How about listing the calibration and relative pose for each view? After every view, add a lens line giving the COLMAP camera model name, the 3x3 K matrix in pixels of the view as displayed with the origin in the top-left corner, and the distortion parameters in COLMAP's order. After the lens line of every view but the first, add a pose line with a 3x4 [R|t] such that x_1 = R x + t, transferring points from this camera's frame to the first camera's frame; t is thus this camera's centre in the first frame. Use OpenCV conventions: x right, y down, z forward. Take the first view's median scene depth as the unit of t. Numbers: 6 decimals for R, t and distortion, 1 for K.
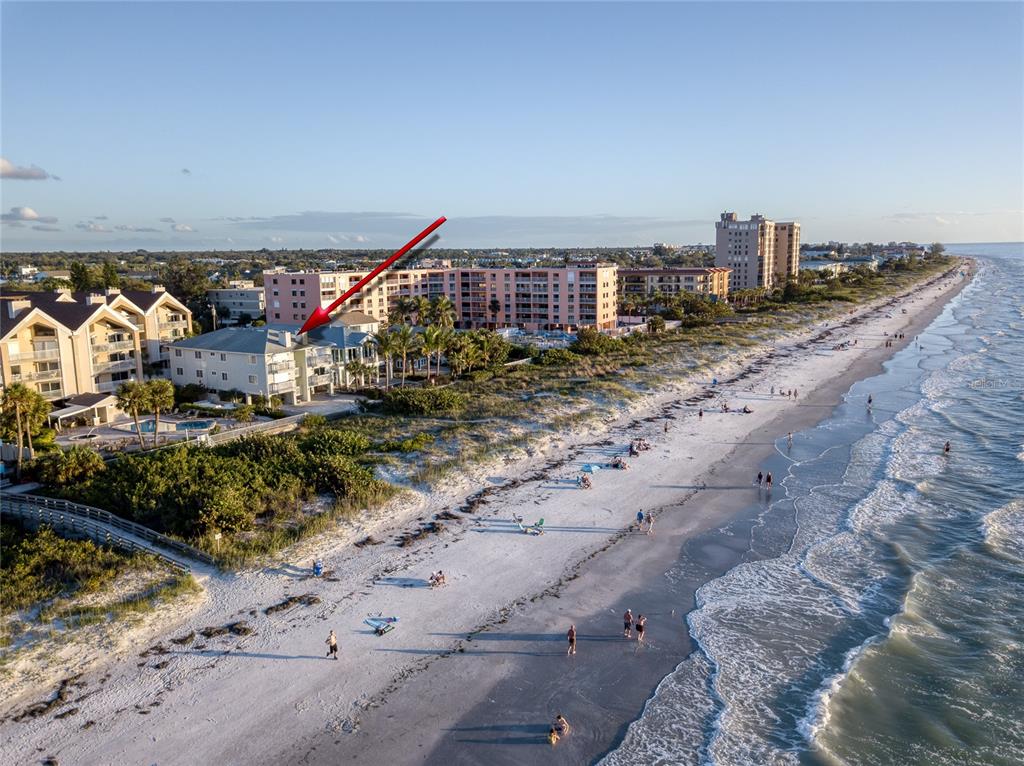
lens RADIAL K [[780.7, 0, 510.8], [0, 780.7, 379.2], [0, 0, 1]] dist [0.025235, -0.004801]
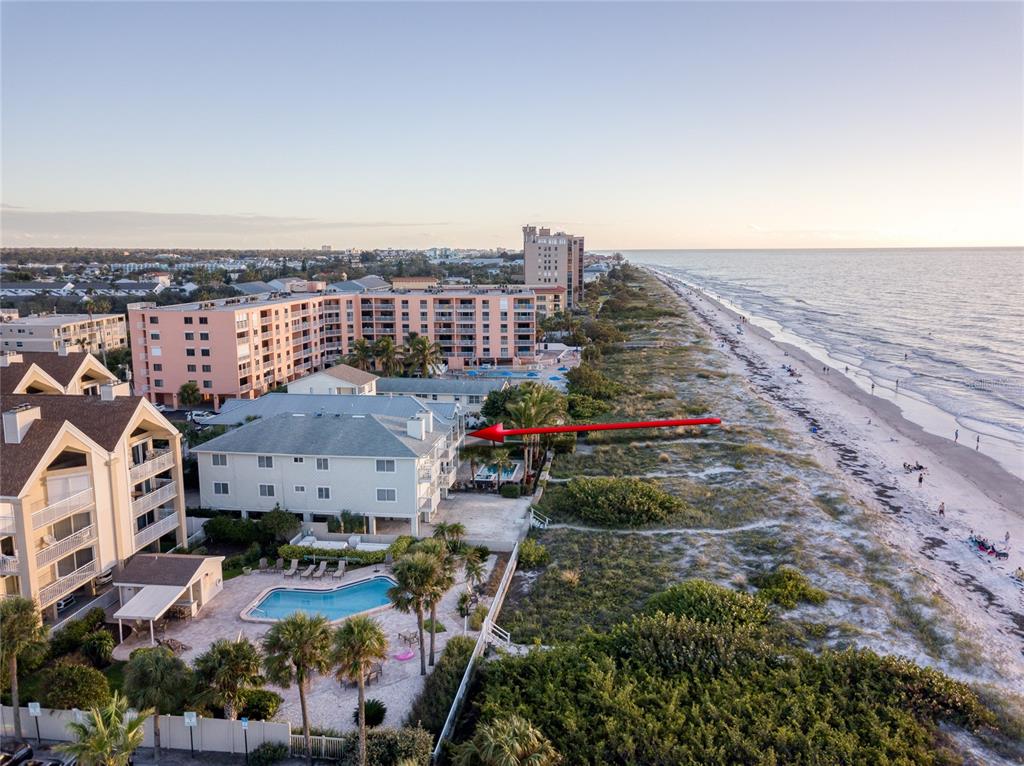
lens RADIAL K [[780.7, 0, 511.9], [0, 780.7, 391.6], [0, 0, 1]] dist [0.025235, -0.004801]
pose [[0.919055, -0.062441, 0.389153, -0.257877], [0.058986, 0.998041, 0.020835, -0.049992], [-0.389692, 0.003806, 0.920938, 0.191495]]
